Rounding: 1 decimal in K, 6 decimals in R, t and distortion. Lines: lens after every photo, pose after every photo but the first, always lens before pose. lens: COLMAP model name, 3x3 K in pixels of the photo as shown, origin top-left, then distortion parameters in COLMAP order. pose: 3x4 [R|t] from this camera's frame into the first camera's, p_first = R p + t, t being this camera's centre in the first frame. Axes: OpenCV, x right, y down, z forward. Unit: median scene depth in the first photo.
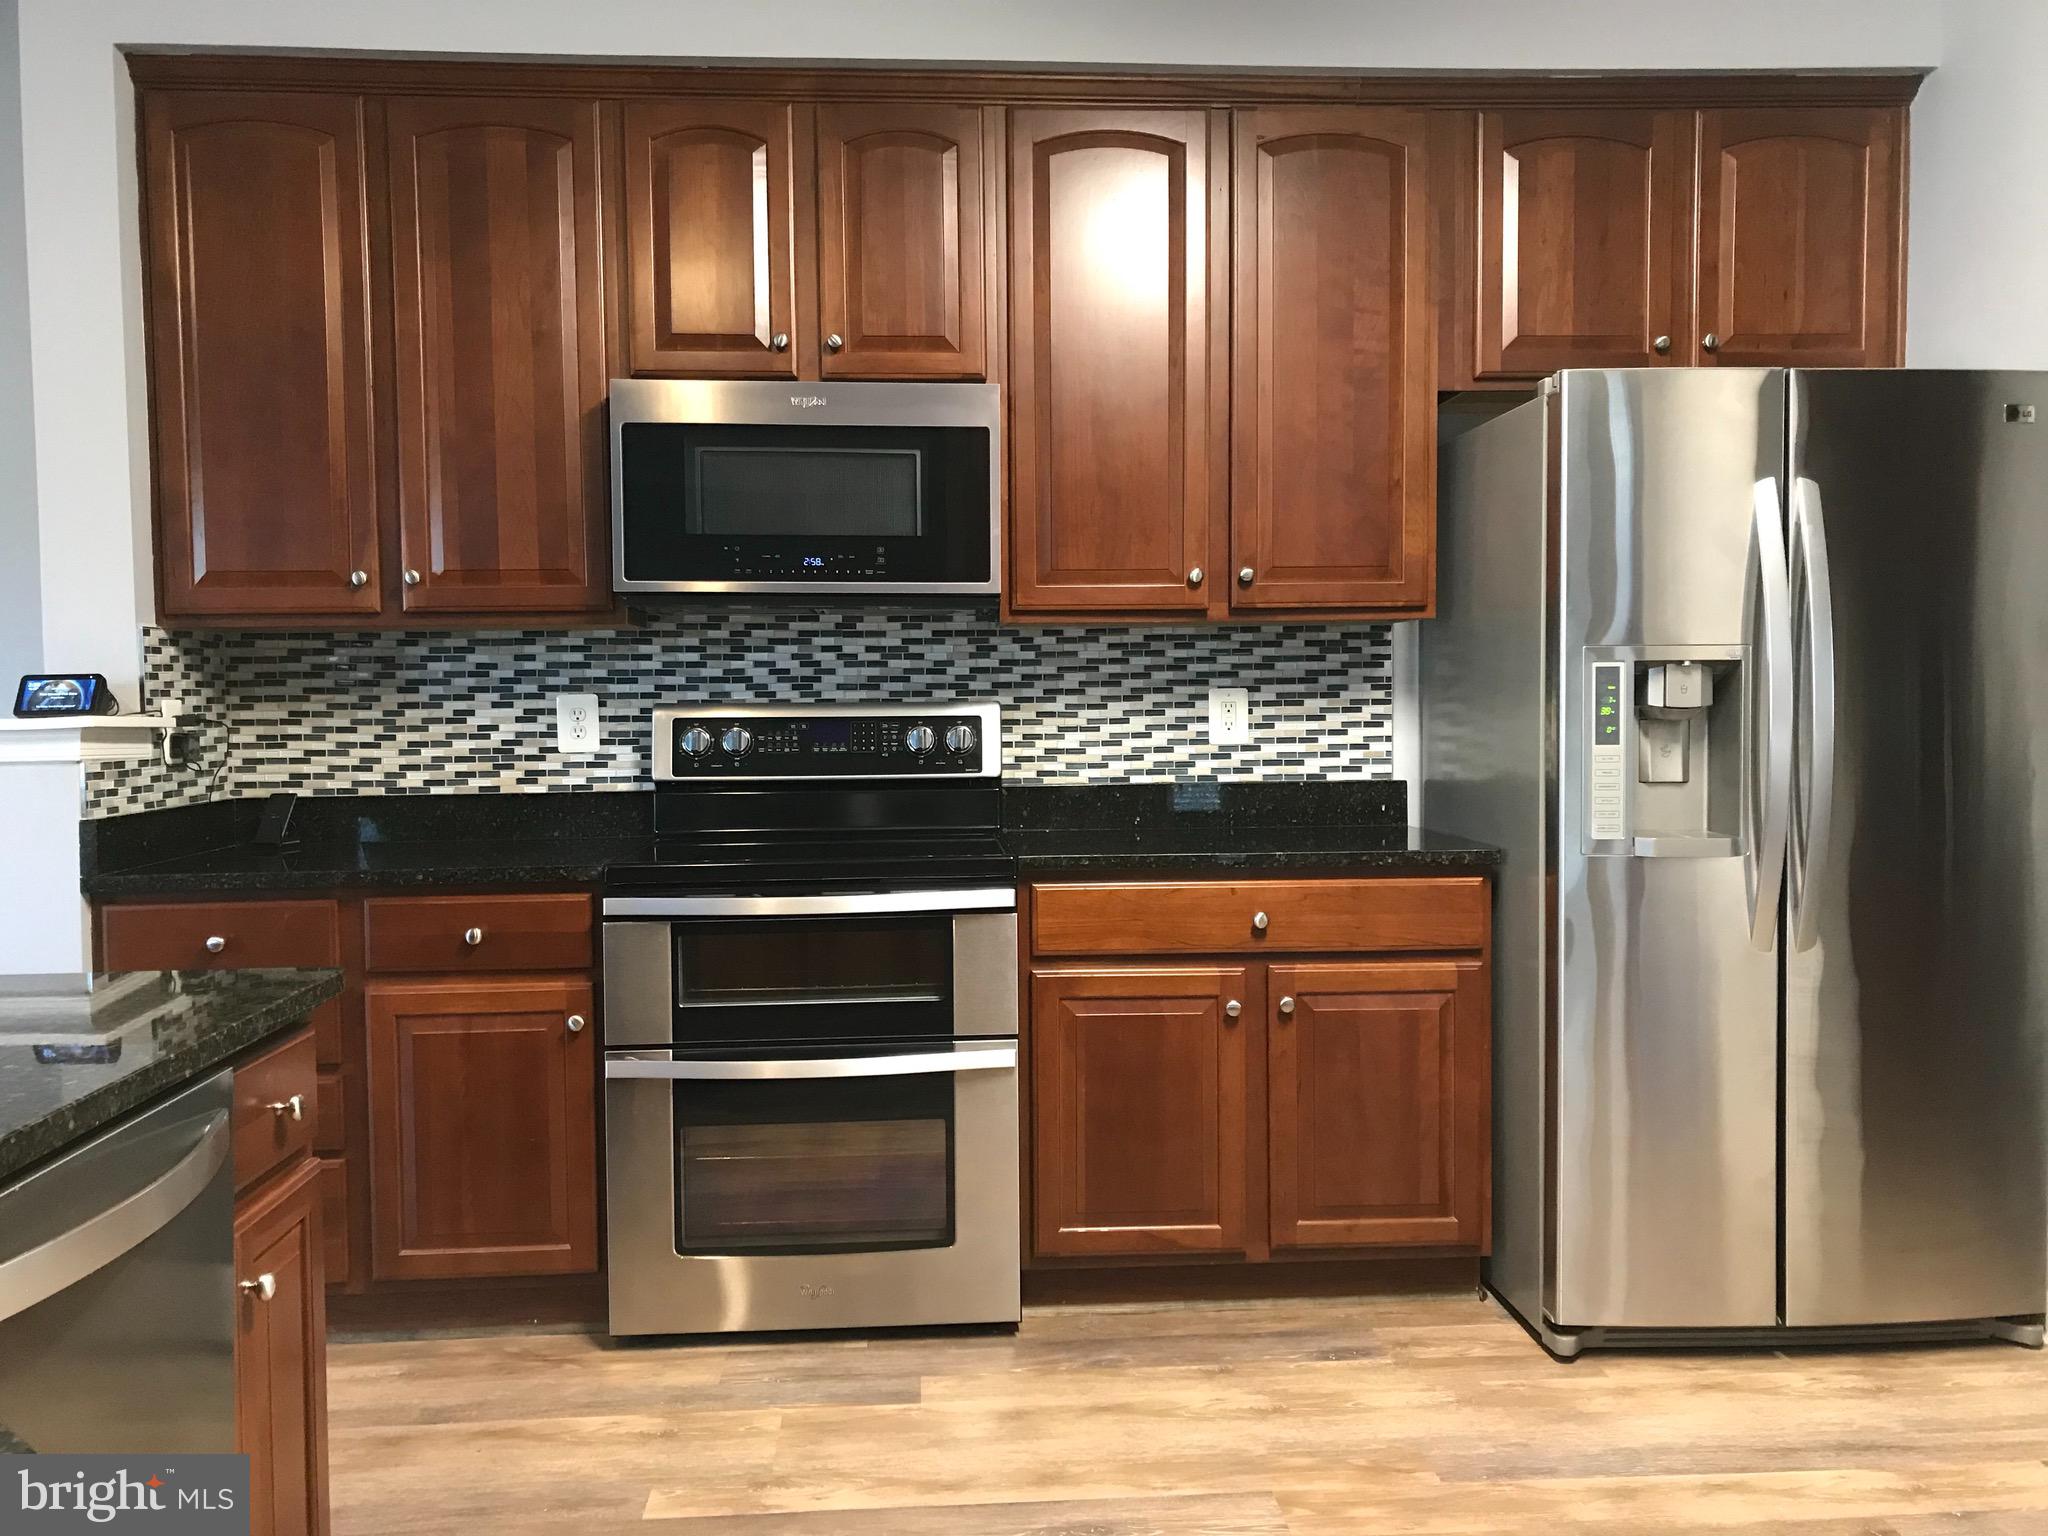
lens RADIAL K [[1664.5, 0, 1028.5], [0, 1664.5, 769.5], [0, 0, 1]] dist [0.062021, -0.049845]
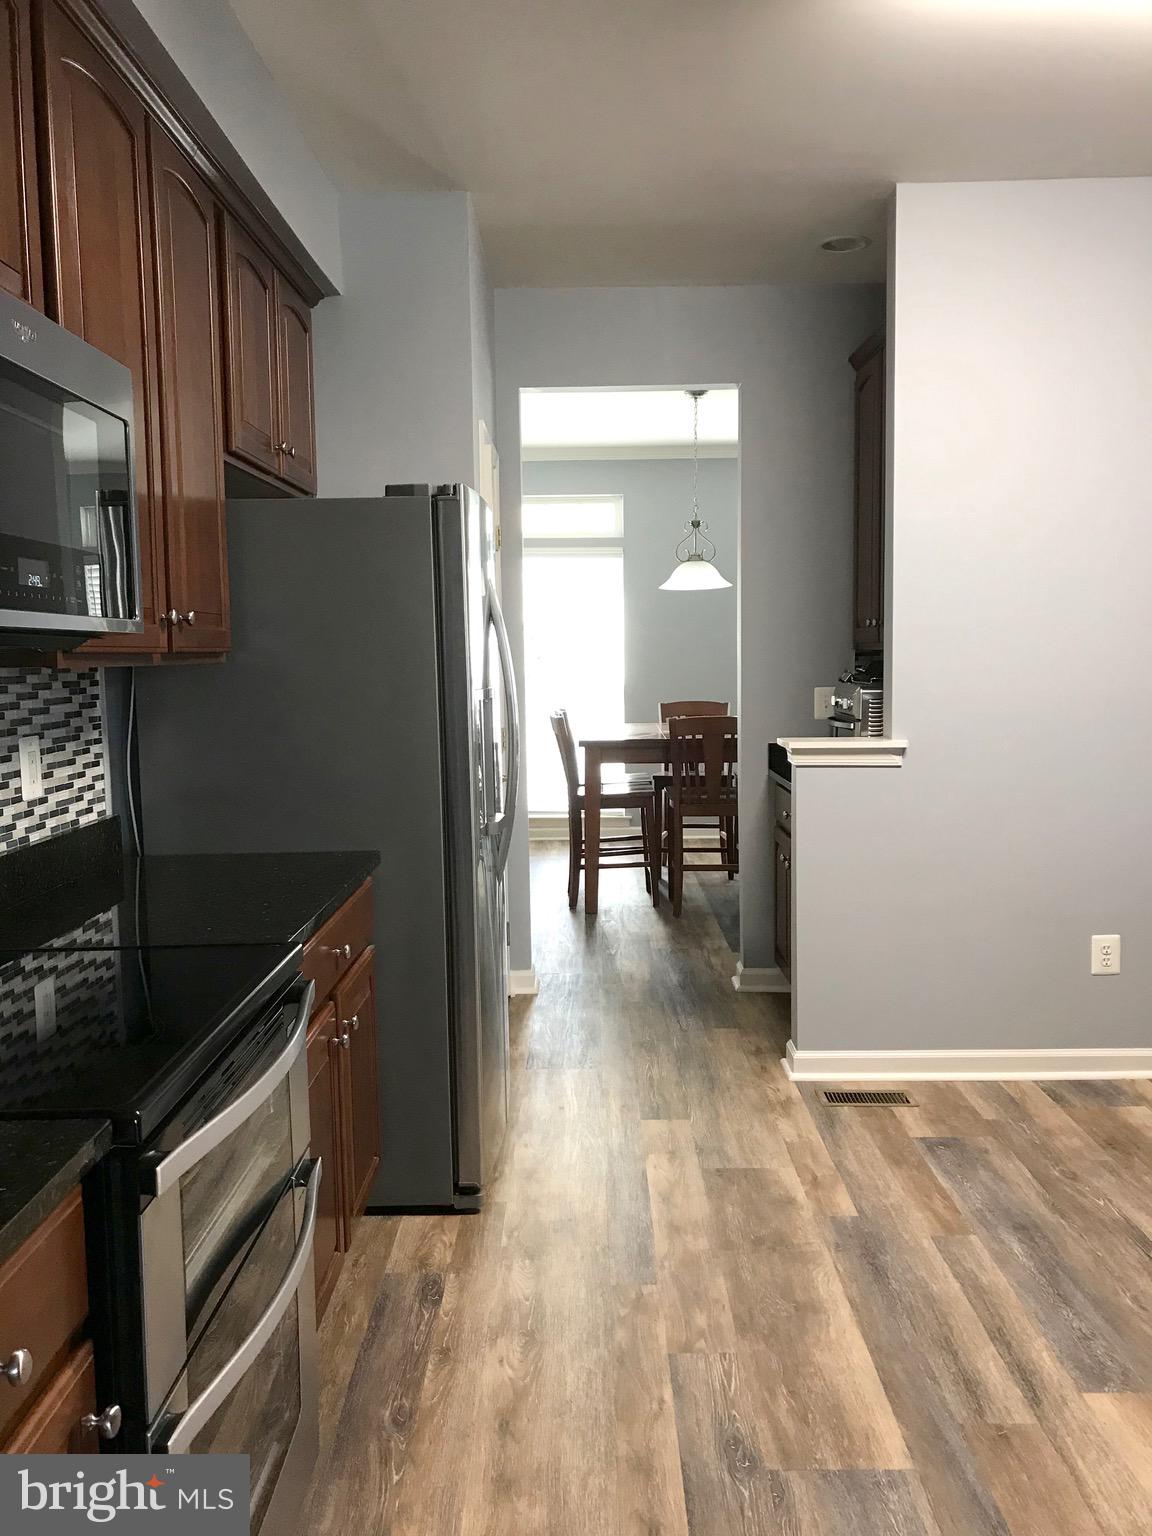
lens RADIAL K [[1248.3, 0, 572.1], [0, 1248.3, 763.2], [0, 0, 1]] dist [0.062021, -0.049845]
pose [[0.074059, -0.081004, 0.993959, -0.611561], [0.062632, 0.995106, 0.076431, -0.078339], [-0.995285, 0.056593, 0.078770, 0.754893]]
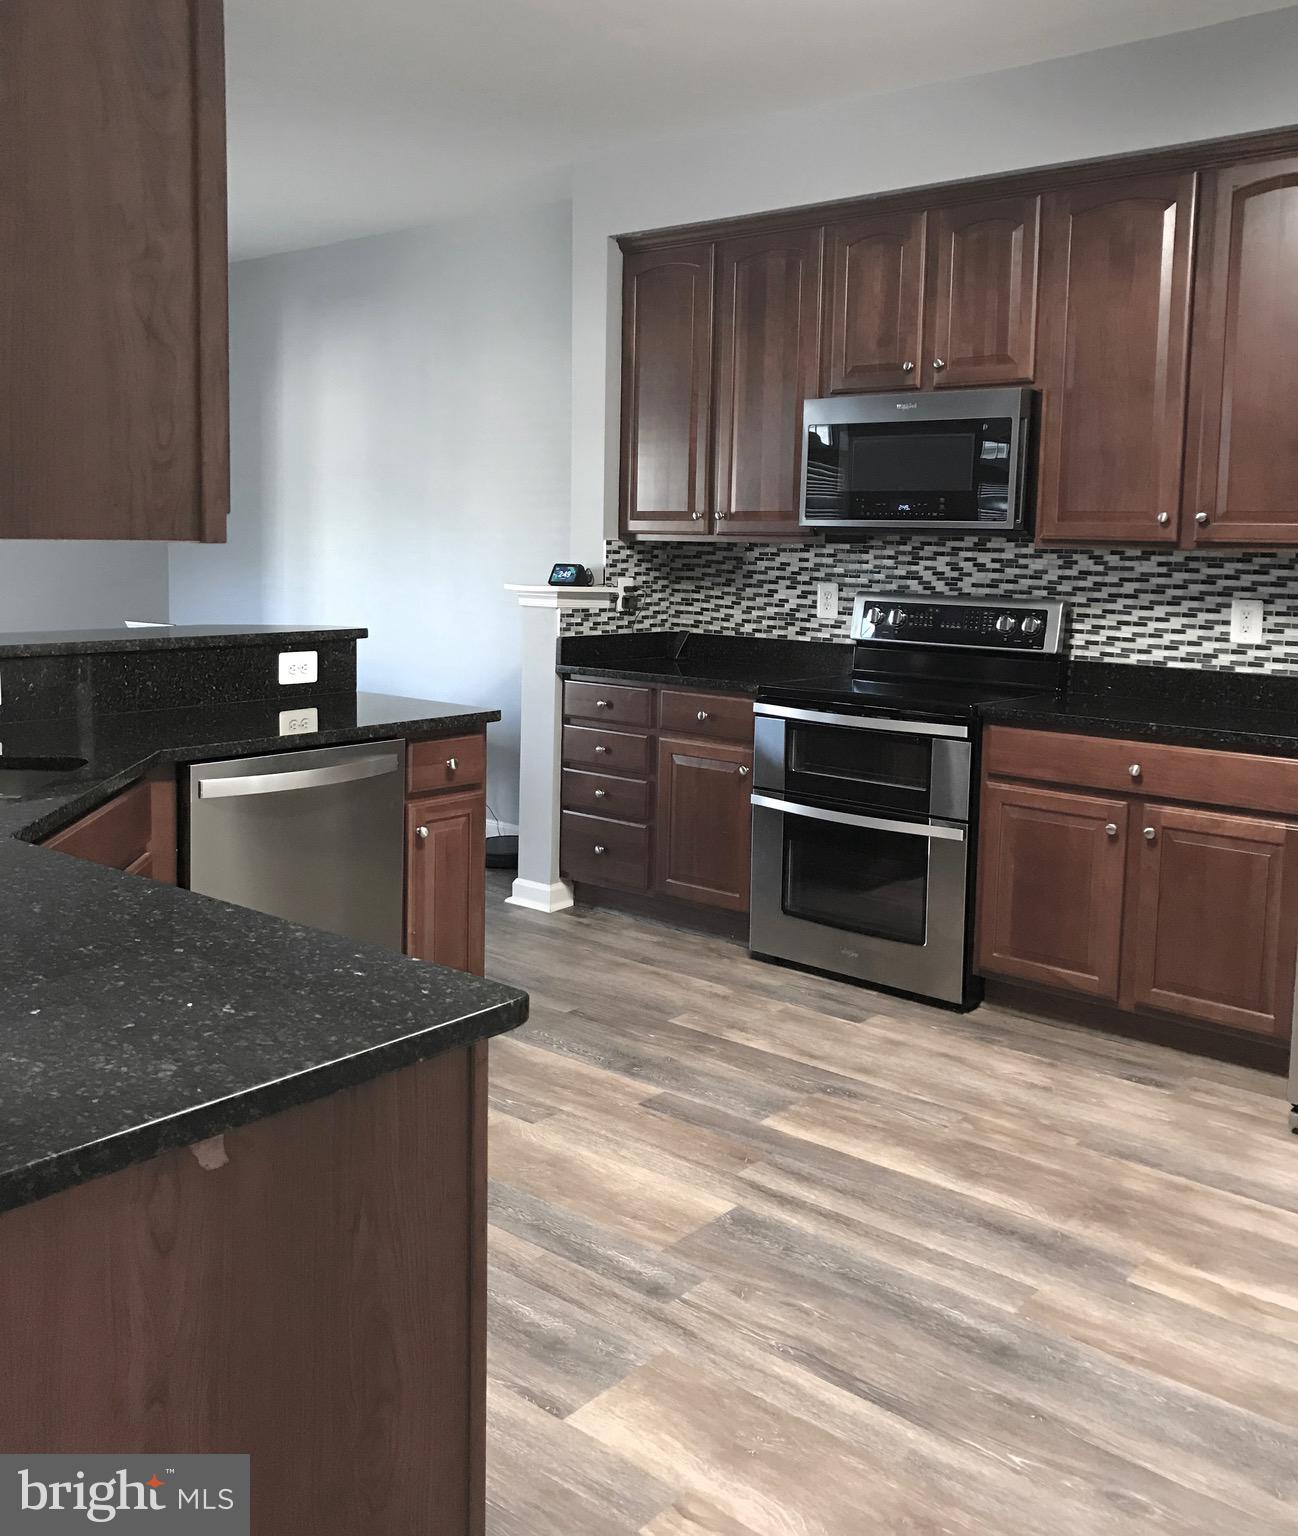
lens RADIAL K [[1387.2, 0, 660.2], [0, 1387.2, 683.8], [0, 0, 1]] dist [0.017694, -0.007583]
pose [[0.722272, 0.095525, -0.684980, 0.616138], [-0.061605, 0.995365, 0.073852, -0.041106], [0.688860, -0.011143, 0.724809, -0.112245]]
